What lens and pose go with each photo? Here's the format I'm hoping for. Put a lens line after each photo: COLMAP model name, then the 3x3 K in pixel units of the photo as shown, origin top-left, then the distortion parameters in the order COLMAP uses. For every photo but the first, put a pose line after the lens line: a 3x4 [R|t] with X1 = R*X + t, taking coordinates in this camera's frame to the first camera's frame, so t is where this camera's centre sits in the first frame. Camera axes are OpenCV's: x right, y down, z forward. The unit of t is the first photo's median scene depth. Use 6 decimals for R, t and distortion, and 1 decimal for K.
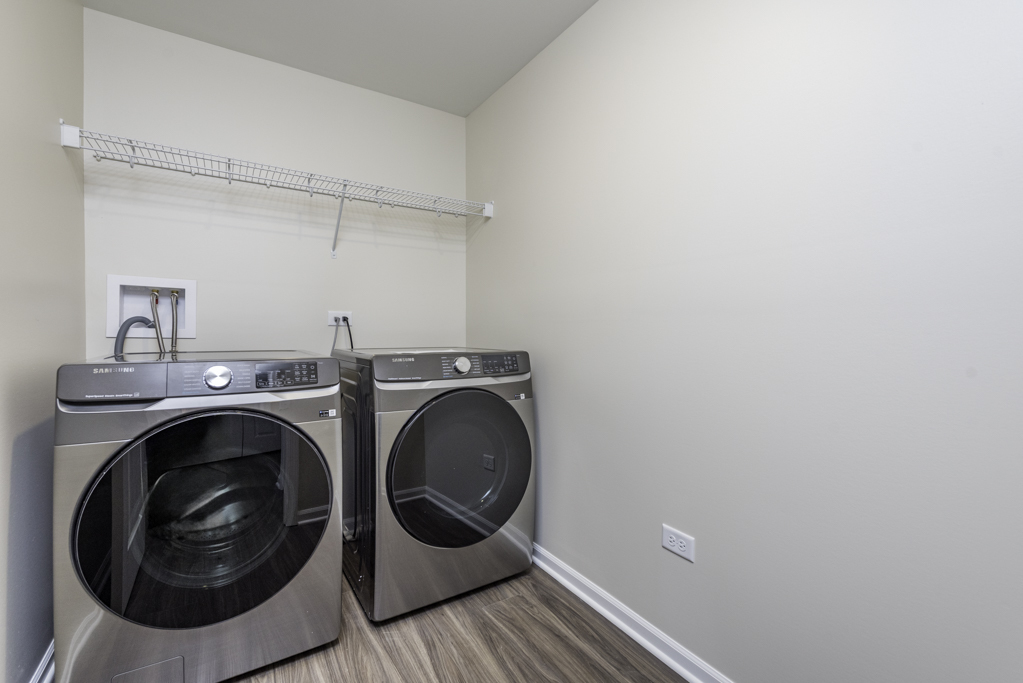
lens RADIAL K [[429.5, 0, 508.7], [0, 429.5, 335.9], [0, 0, 1]] dist [0.021415, -0.000016]
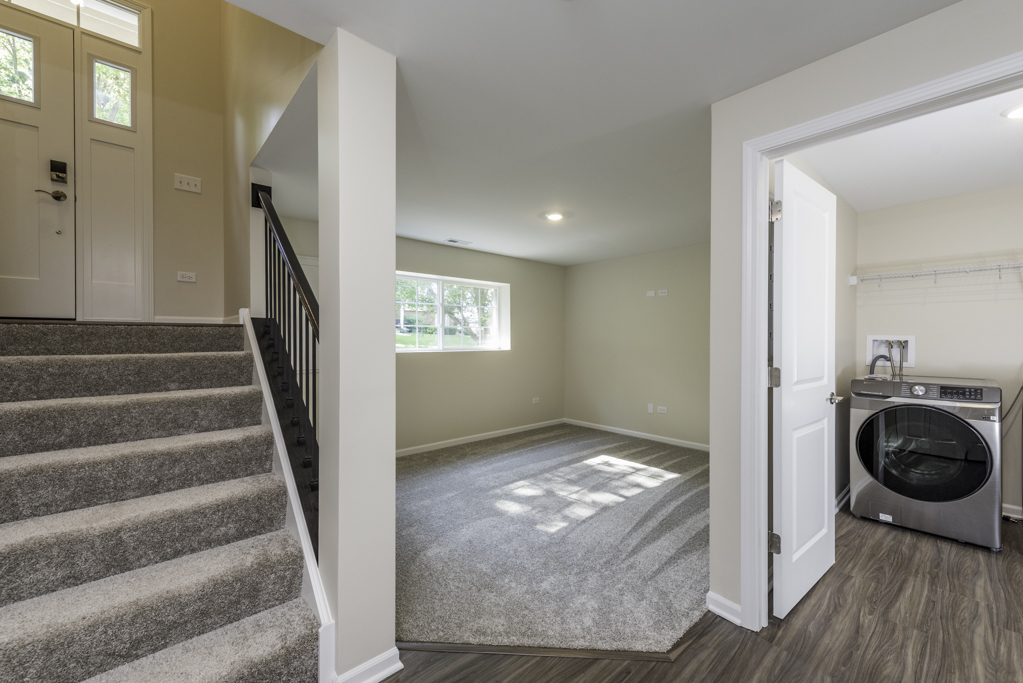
lens RADIAL K [[429.5, 0, 506.1], [0, 429.5, 343.5], [0, 0, 1]] dist [0.021415, -0.000016]
pose [[0.153838, 0.005086, -0.988083, 1.017909], [-0.008184, 0.999959, 0.003873, -0.112937], [0.988062, 0.007491, 0.153873, -1.192128]]
